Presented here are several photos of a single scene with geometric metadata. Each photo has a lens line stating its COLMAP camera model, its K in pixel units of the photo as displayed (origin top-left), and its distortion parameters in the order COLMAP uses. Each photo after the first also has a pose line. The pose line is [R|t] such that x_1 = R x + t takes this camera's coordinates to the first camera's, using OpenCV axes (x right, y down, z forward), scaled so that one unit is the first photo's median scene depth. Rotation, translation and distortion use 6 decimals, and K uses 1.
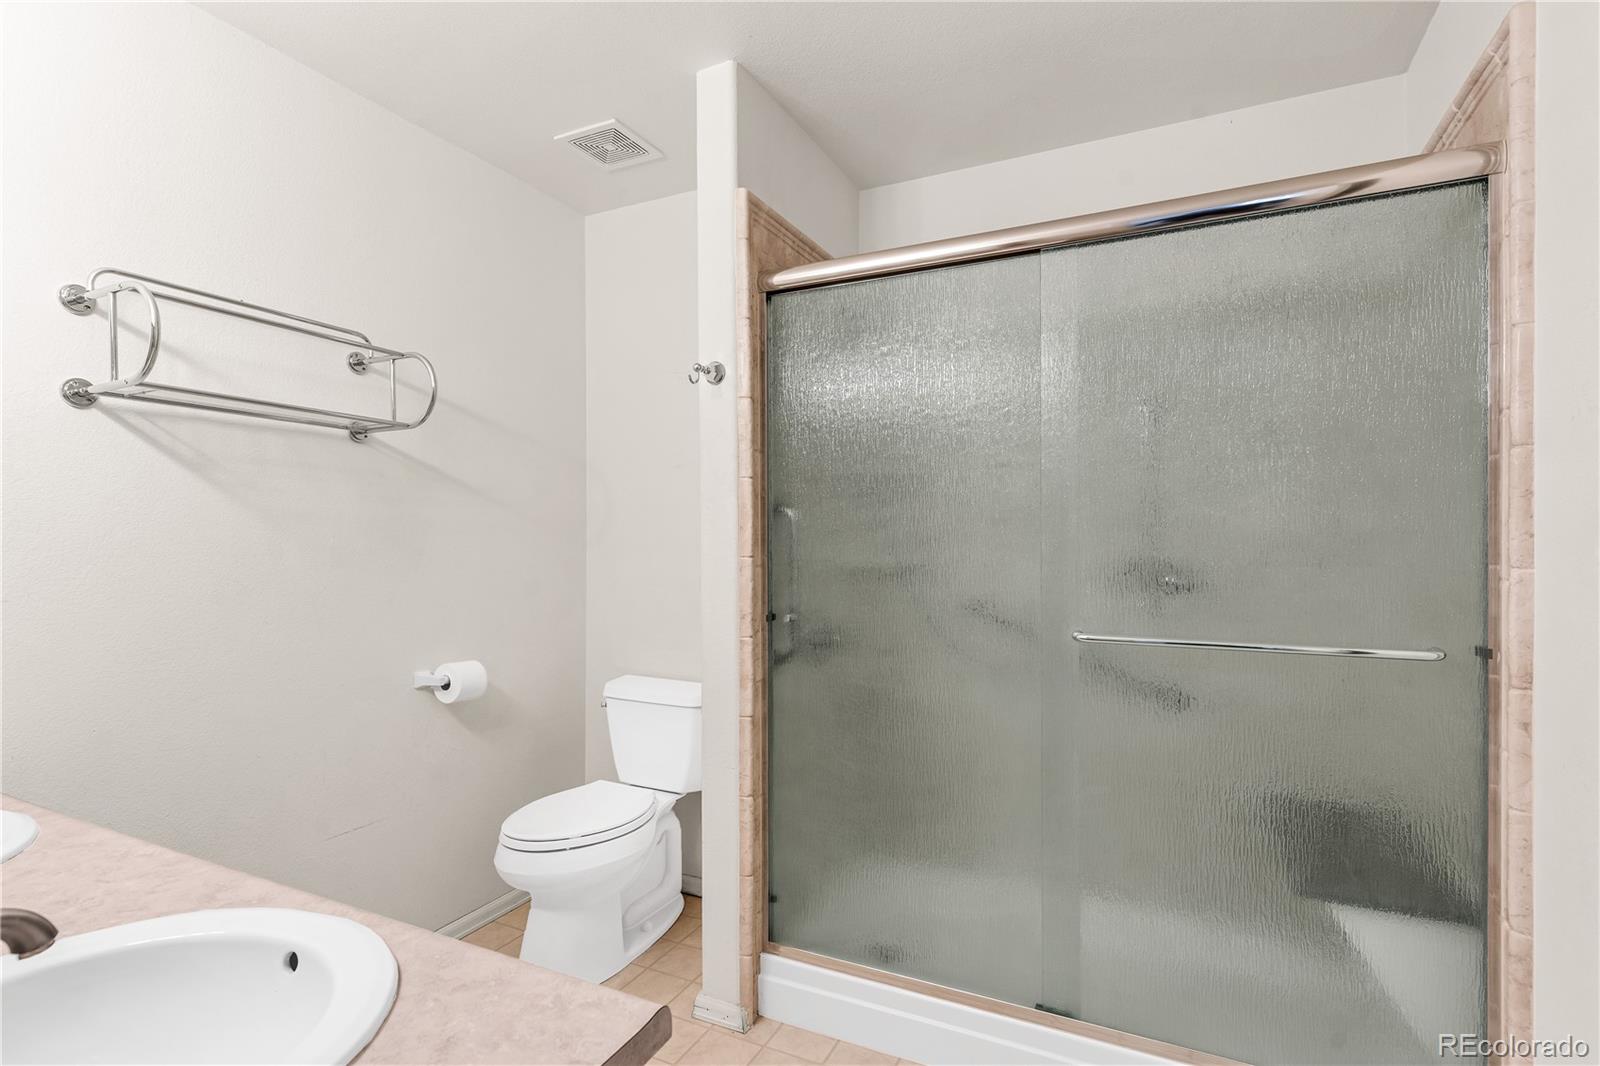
lens RADIAL K [[762.1, 0, 795.1], [0, 762.1, 541.2], [0, 0, 1]] dist [0.002657, 0.000424]
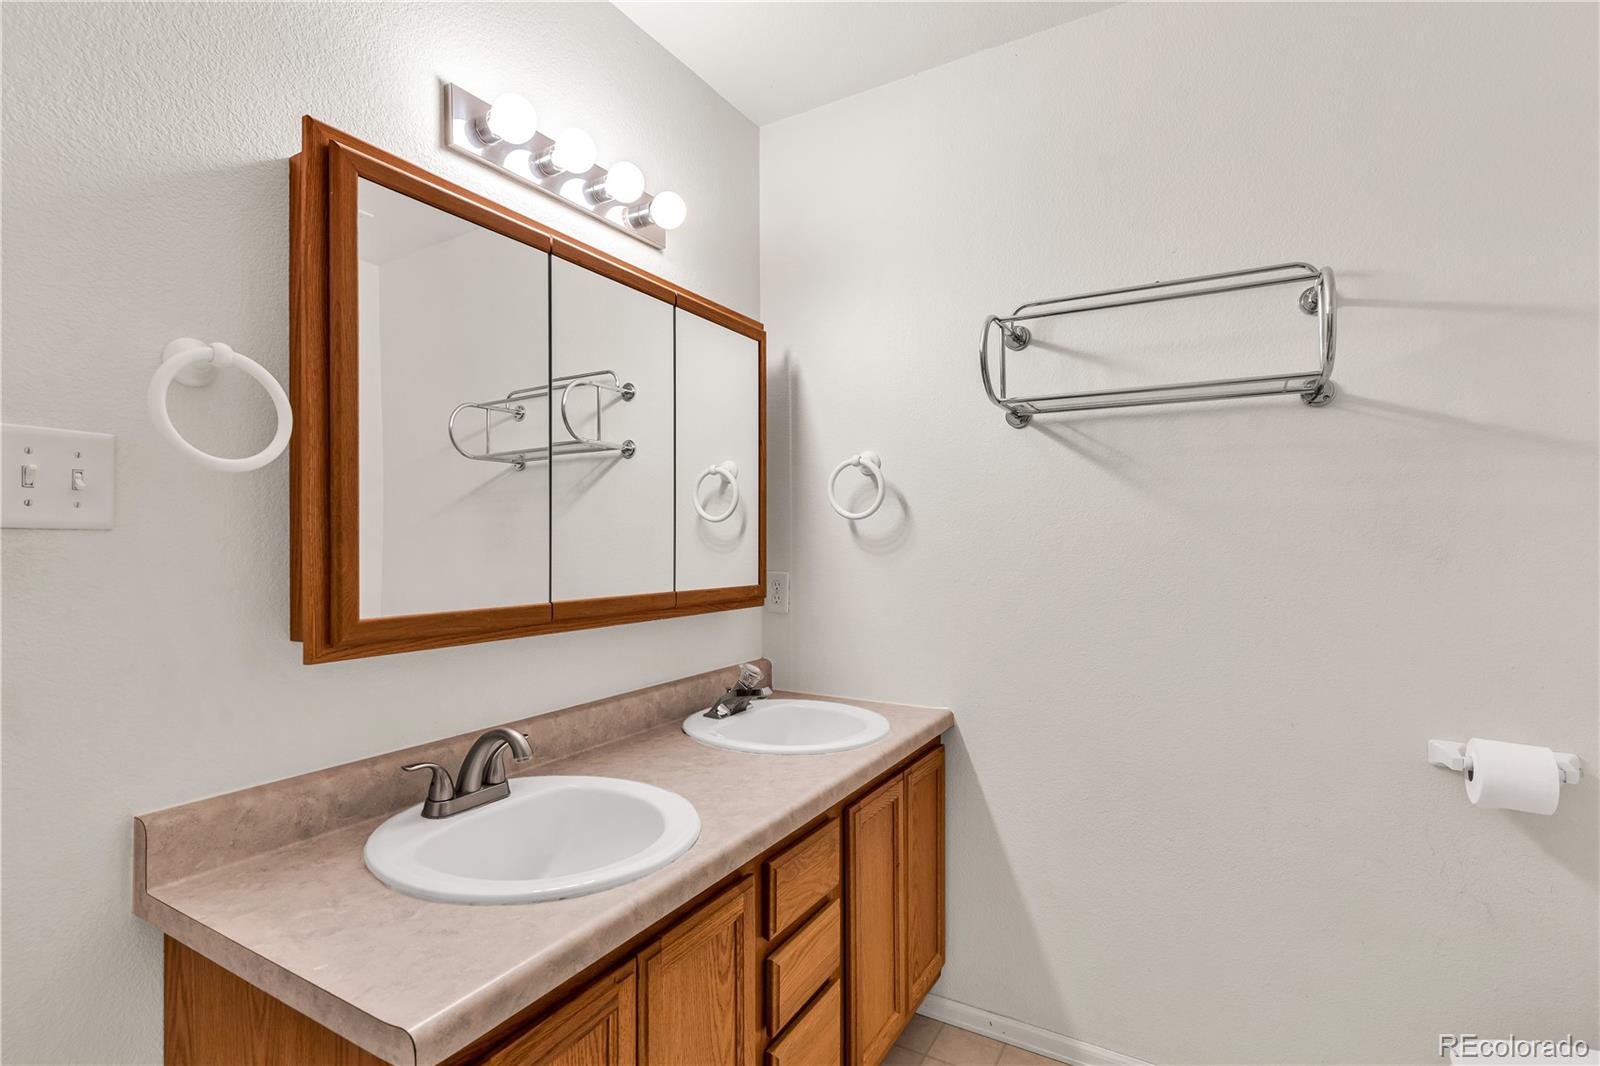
lens RADIAL K [[762.1, 0, 795.1], [0, 762.1, 541.2], [0, 0, 1]] dist [0.002657, 0.000424]
pose [[-0.089258, 0.001551, -0.996007, 0.270749], [-0.003819, 0.999991, 0.001899, 0.003974], [0.996001, 0.003973, -0.089251, 0.678164]]
